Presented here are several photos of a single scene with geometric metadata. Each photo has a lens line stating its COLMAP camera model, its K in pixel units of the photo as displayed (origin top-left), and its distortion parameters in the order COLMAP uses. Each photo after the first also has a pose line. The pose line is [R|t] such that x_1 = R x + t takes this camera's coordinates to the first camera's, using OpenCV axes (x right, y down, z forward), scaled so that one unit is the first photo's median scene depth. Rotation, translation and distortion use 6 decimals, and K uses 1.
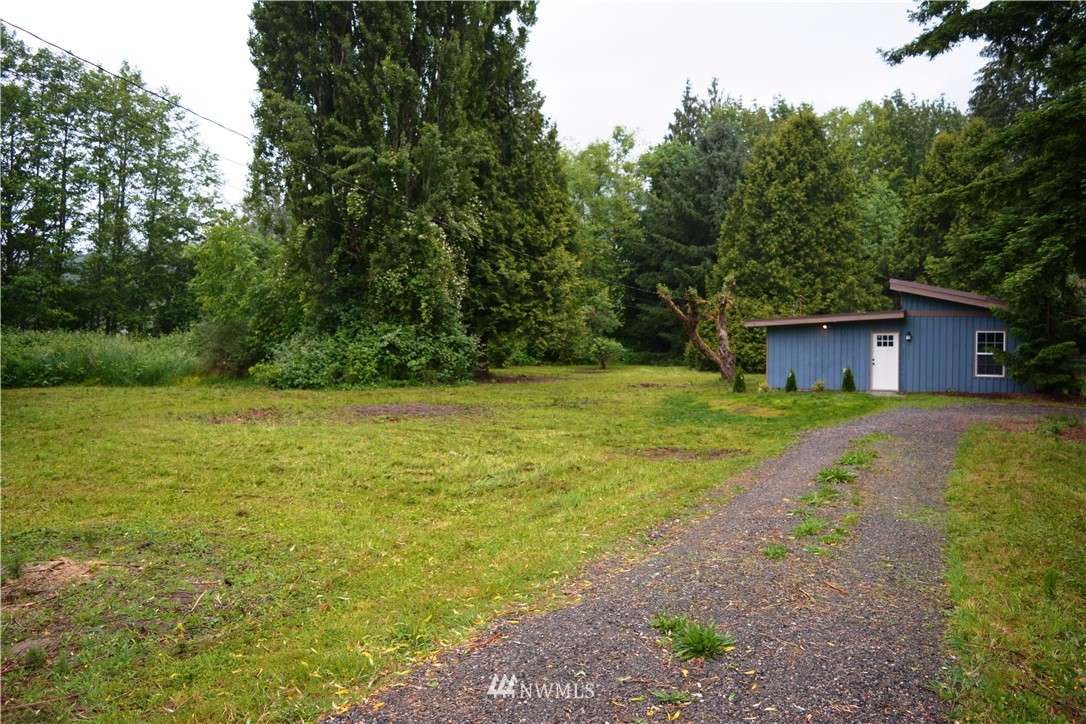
lens RADIAL K [[850.7, 0, 540.9], [0, 850.7, 356.0], [0, 0, 1]] dist [-0.096160, 0.022031]
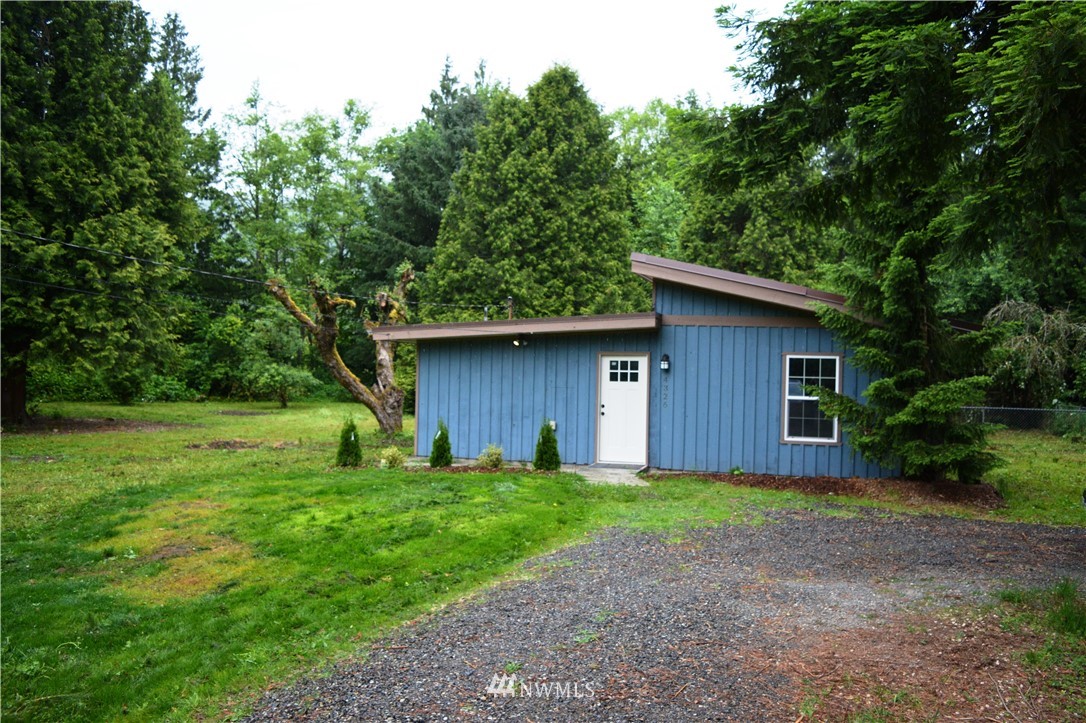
lens RADIAL K [[850.7, 0, 547.7], [0, 850.7, 364.6], [0, 0, 1]] dist [-0.096160, 0.022031]
pose [[0.974030, 0.021913, 0.225354, 0.148604], [-0.015221, 0.999391, -0.031389, -0.002766], [-0.225905, 0.027144, 0.973771, 0.297620]]
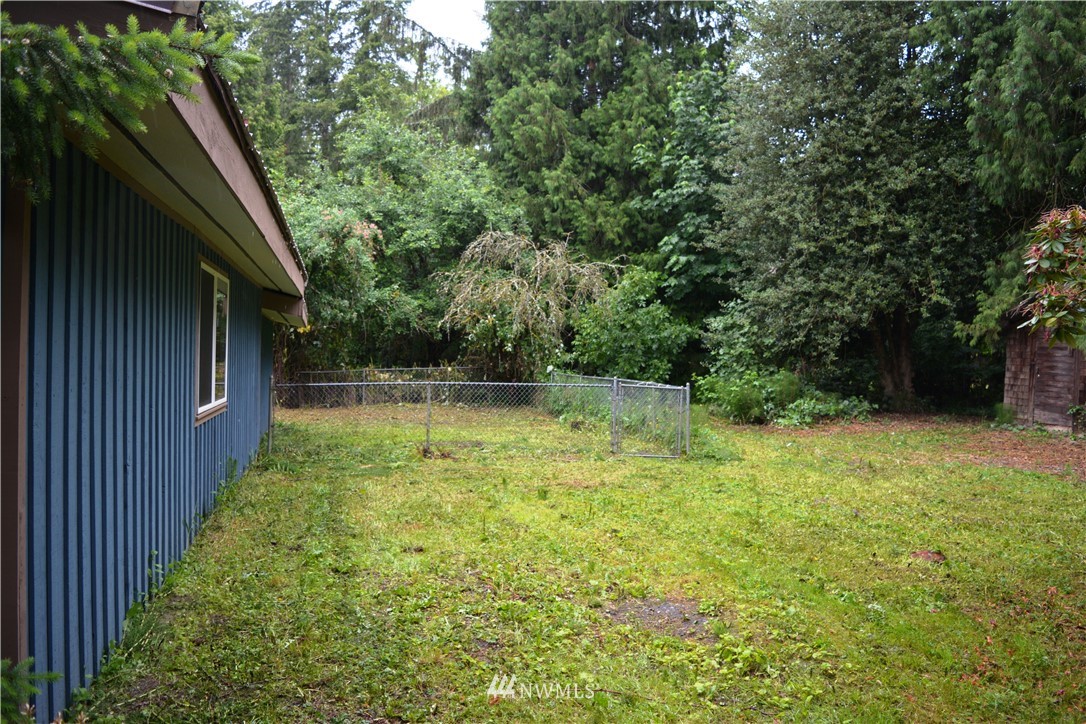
lens RADIAL K [[850.7, 0, 542.7], [0, 850.7, 359.2], [0, 0, 1]] dist [-0.096160, 0.022031]
pose [[0.721824, 0.000616, 0.692077, 0.227464], [0.002226, 0.999992, -0.003212, -0.003359], [-0.692073, 0.003859, 0.721817, 0.375094]]
